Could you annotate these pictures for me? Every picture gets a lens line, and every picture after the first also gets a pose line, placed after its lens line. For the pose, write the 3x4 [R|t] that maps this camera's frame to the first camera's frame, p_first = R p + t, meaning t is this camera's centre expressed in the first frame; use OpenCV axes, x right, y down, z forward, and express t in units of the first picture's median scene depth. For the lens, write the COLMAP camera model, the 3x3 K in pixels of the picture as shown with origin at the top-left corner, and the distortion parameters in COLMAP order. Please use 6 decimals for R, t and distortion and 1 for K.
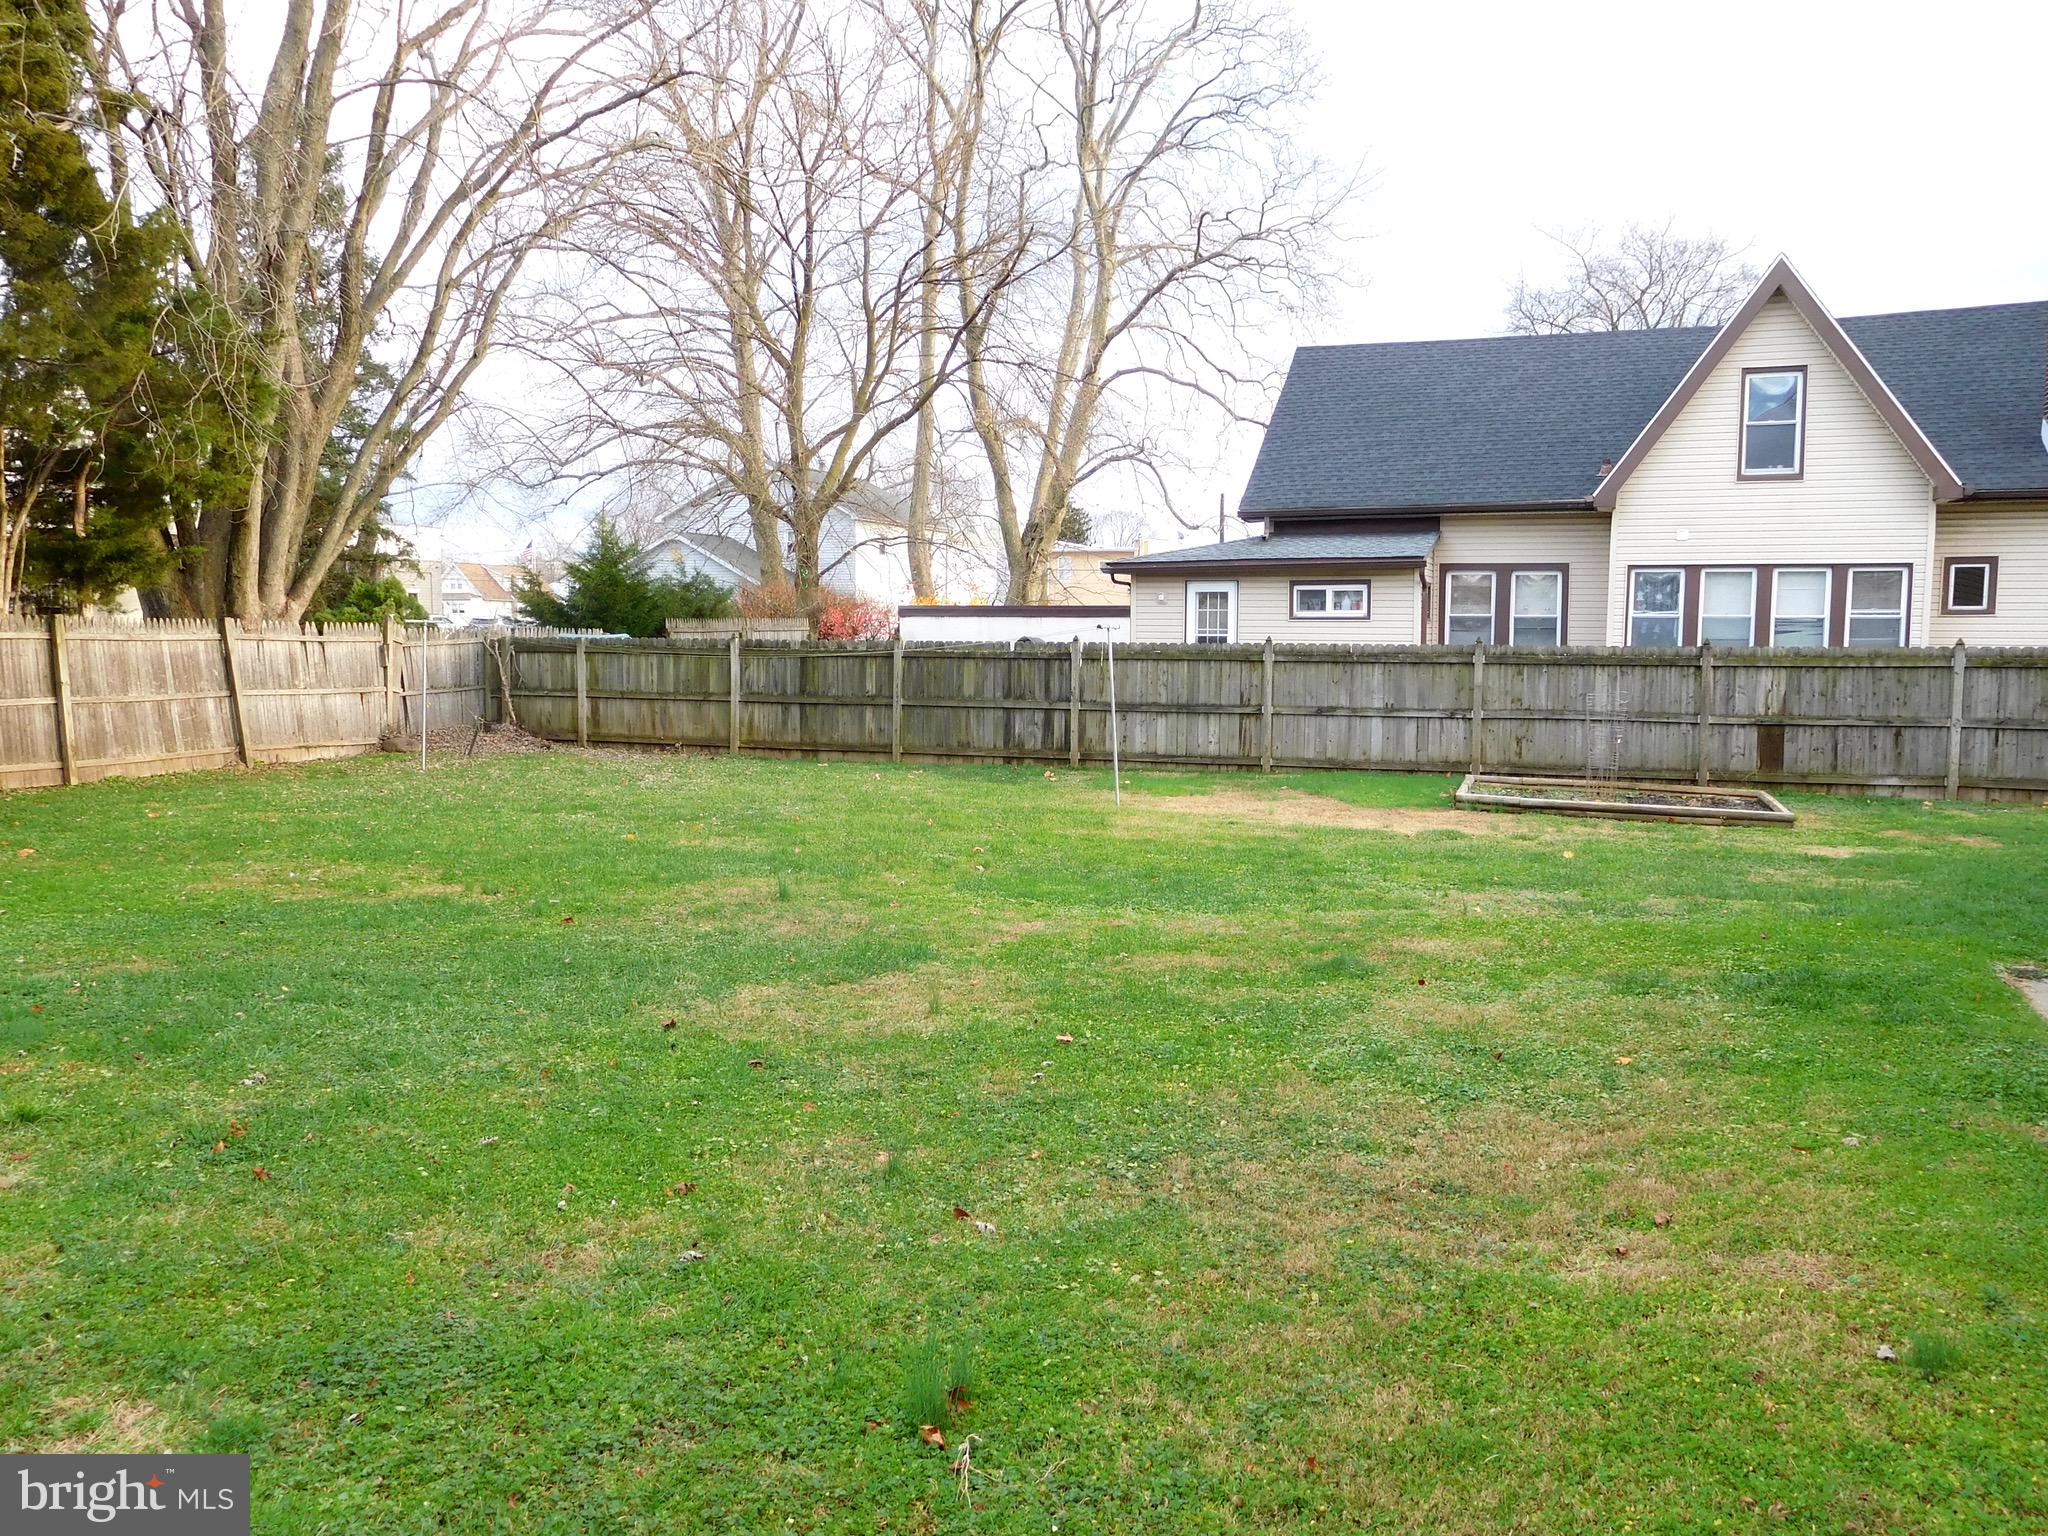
lens RADIAL K [[1523.4, 0, 1024.0], [0, 1523.4, 768.0], [0, 0, 1]] dist [-0.012160, 0.000959]
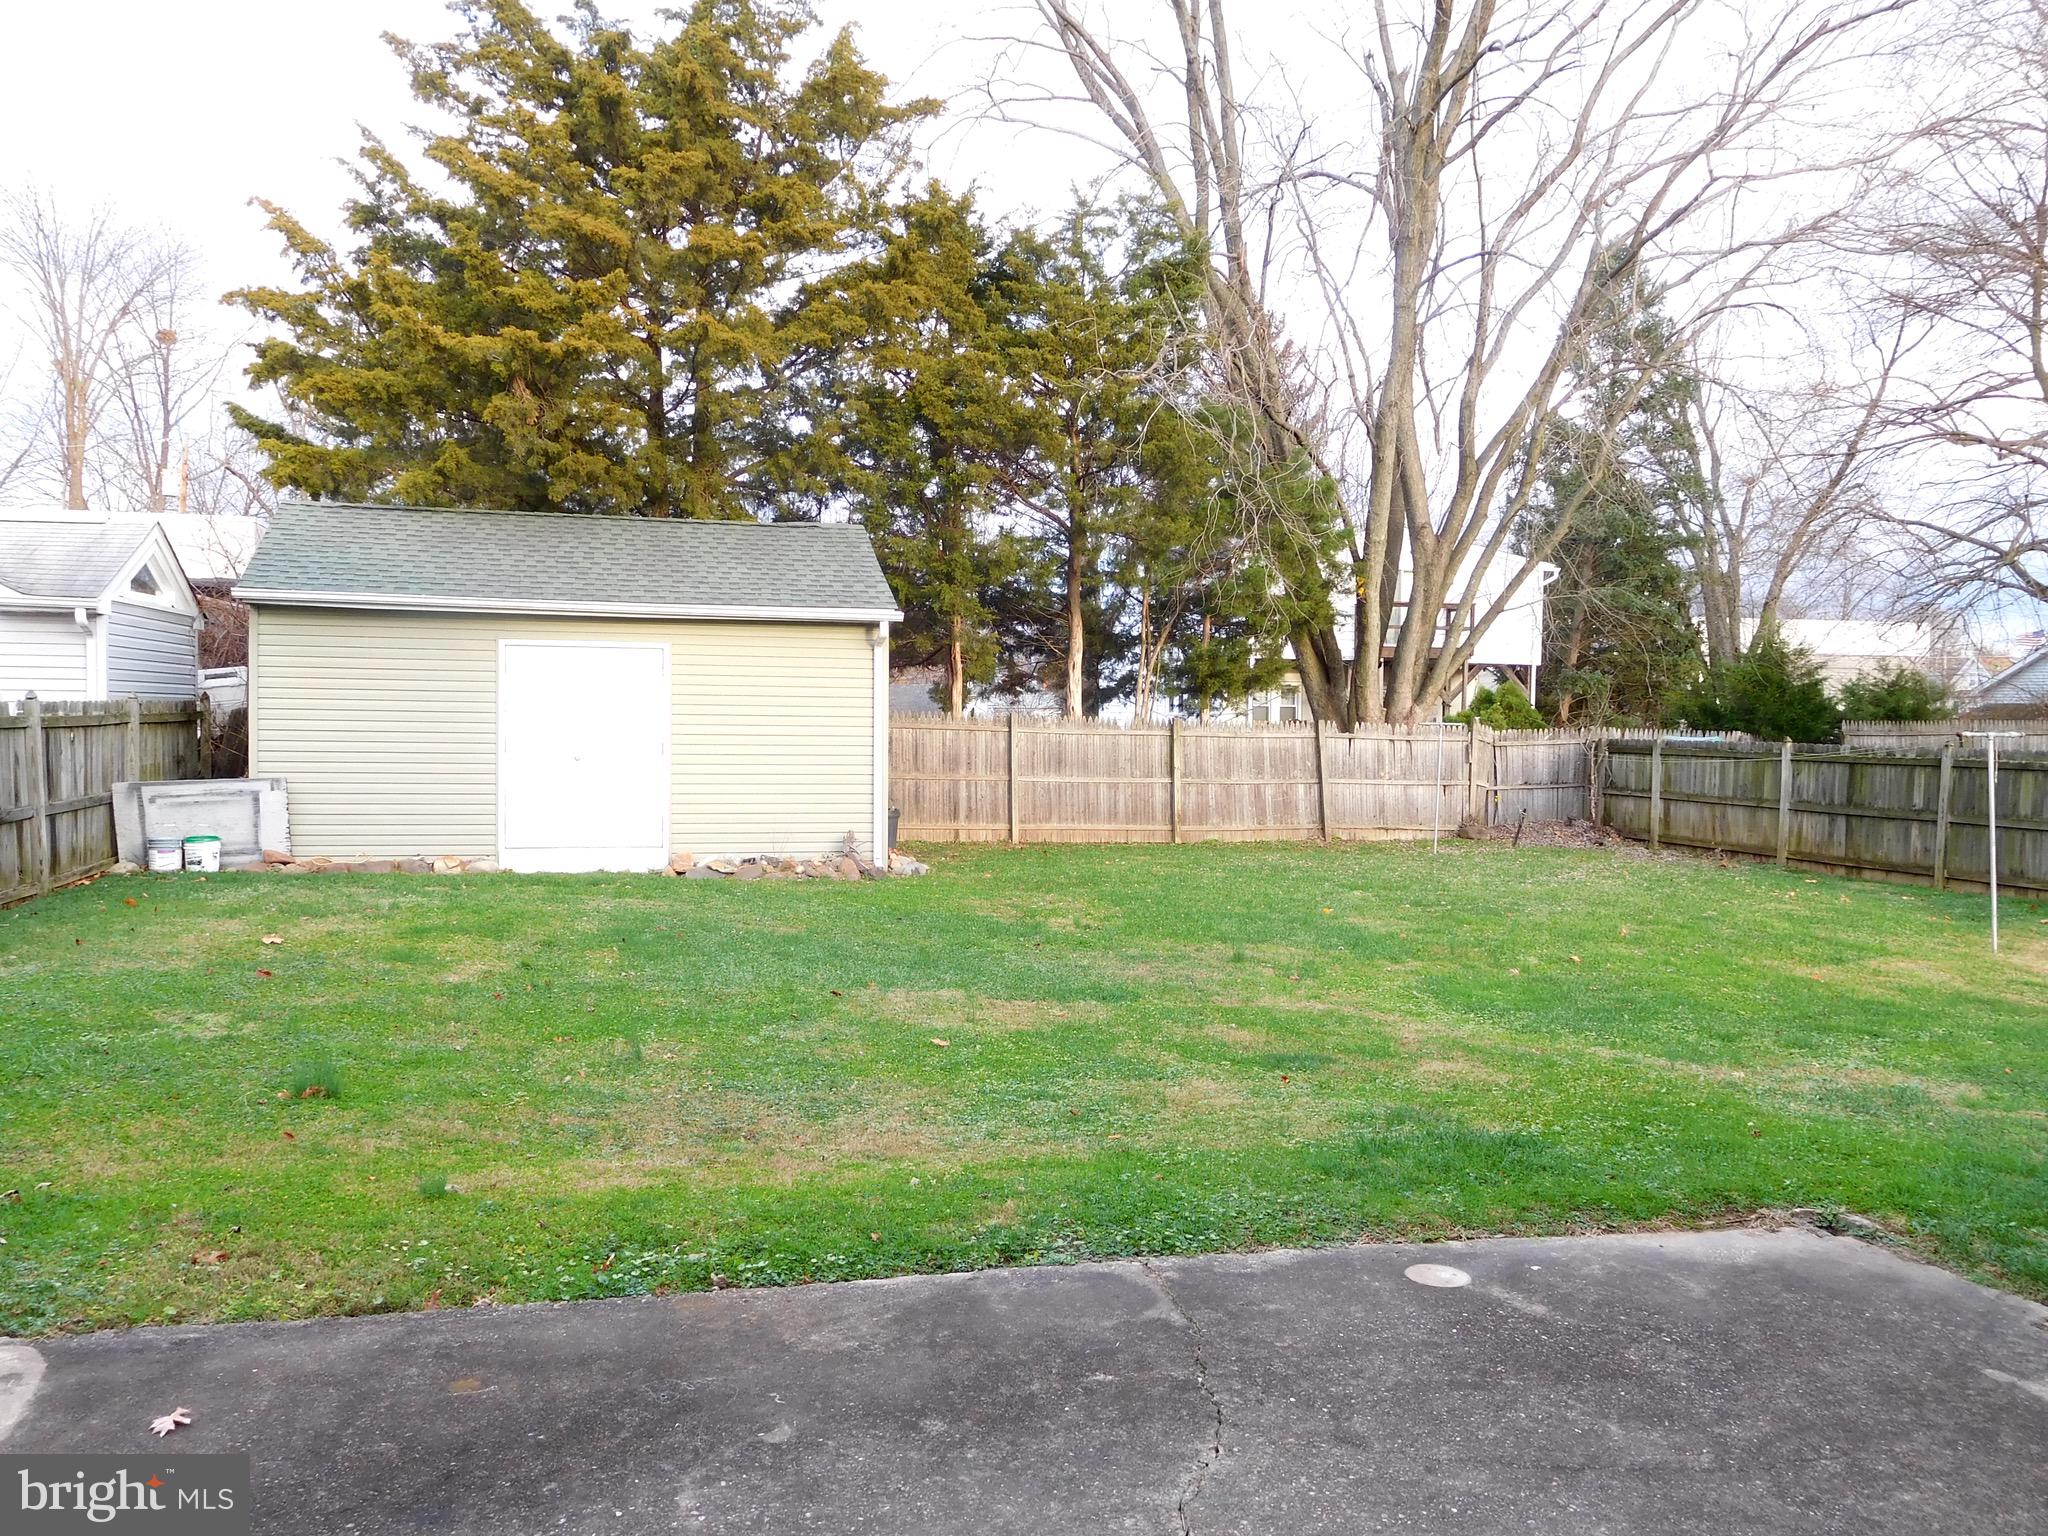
lens RADIAL K [[1523.4, 0, 1024.0], [0, 1523.4, 768.0], [0, 0, 1]] dist [-0.012160, 0.000959]
pose [[0.565289, 0.026412, -0.824470, 0.325845], [-0.079750, 0.996555, -0.022755, -0.010753], [0.821029, 0.078615, 0.565448, 0.087064]]
